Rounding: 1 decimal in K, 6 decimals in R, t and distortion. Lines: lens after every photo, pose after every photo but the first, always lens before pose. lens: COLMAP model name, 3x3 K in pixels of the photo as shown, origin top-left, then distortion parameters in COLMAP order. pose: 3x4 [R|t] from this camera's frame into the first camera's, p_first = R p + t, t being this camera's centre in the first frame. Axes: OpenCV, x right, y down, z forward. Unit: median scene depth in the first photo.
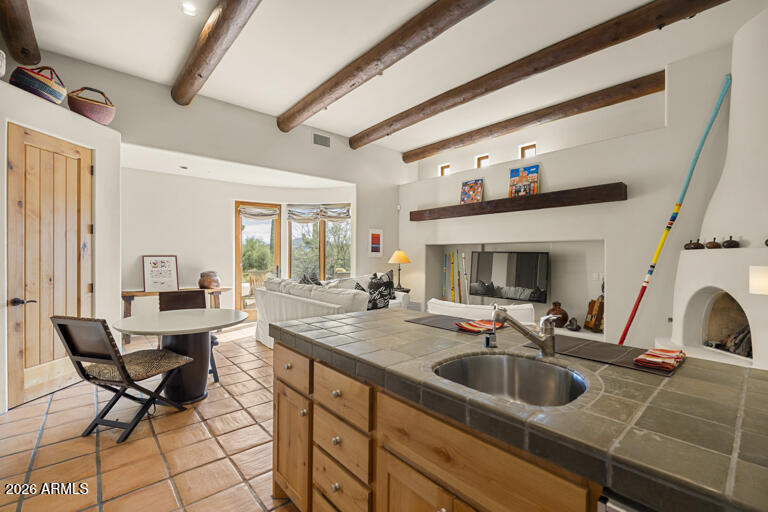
lens RADIAL K [[336.8, 0, 378.2], [0, 336.8, 259.7], [0, 0, 1]] dist [-0.000869, 0.000007]
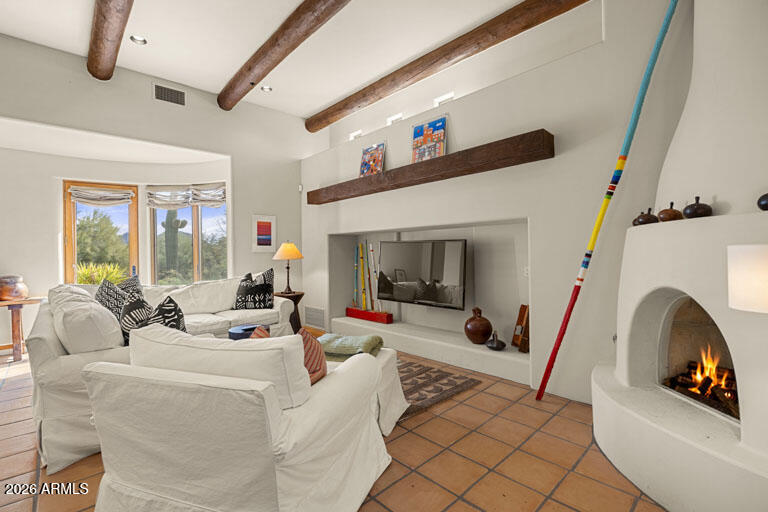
lens RADIAL K [[336.8, 0, 390.0], [0, 336.8, 252.9], [0, 0, 1]] dist [-0.000869, 0.000007]
pose [[0.999203, -0.021910, 0.033362, 0.287244], [0.022272, 0.999697, -0.010507, 0.009954], [-0.033122, 0.011242, 0.999388, 0.254863]]
